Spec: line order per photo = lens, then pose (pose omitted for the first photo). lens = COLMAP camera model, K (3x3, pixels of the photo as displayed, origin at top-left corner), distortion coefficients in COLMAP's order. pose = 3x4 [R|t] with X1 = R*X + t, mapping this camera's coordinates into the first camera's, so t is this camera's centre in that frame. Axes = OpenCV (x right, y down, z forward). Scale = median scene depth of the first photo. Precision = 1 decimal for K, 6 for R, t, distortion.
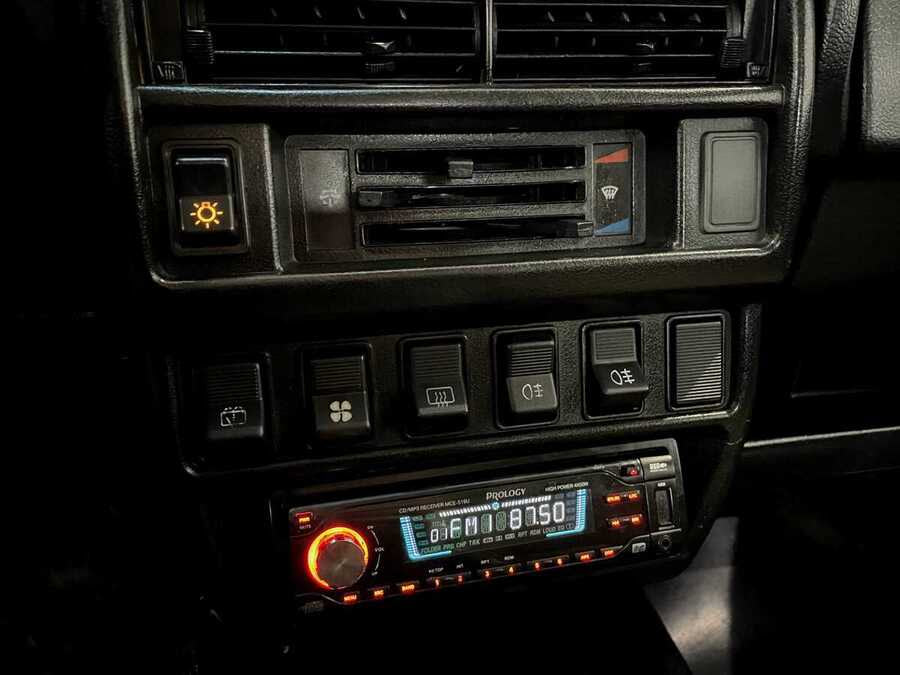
lens RADIAL K [[683.0, 0, 450.7], [0, 683.0, 338.6], [0, 0, 1]] dist [0.002951, 0.000715]
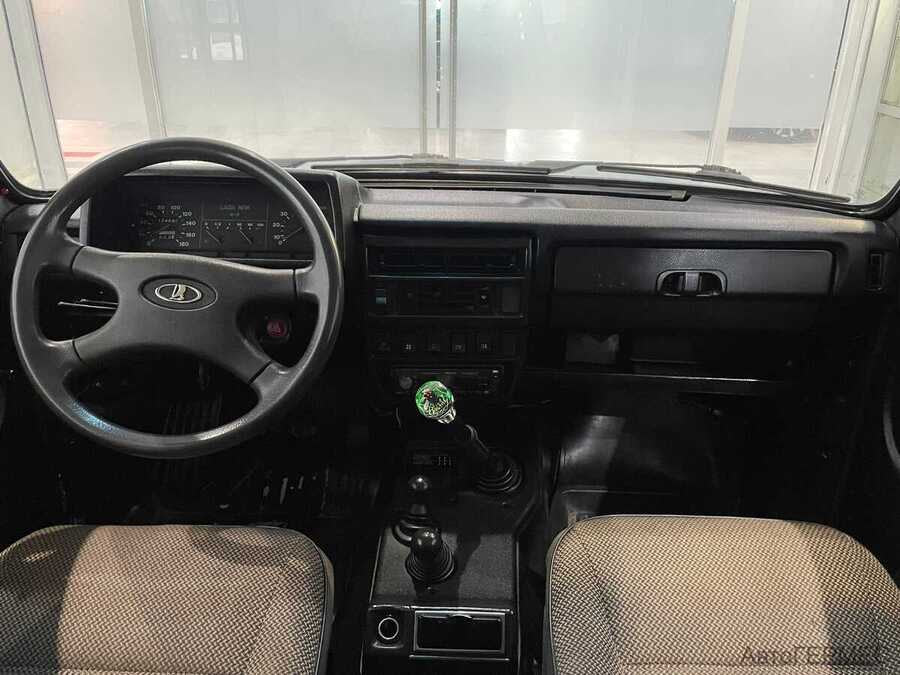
lens RADIAL K [[683.0, 0, 450.4], [0, 683.0, 336.9], [0, 0, 1]] dist [0.002951, 0.000715]
pose [[0.969800, 0.123552, -0.210293, 0.882541], [-0.090364, 0.982855, 0.160720, -0.595635], [0.226545, -0.136863, 0.964337, -2.700551]]
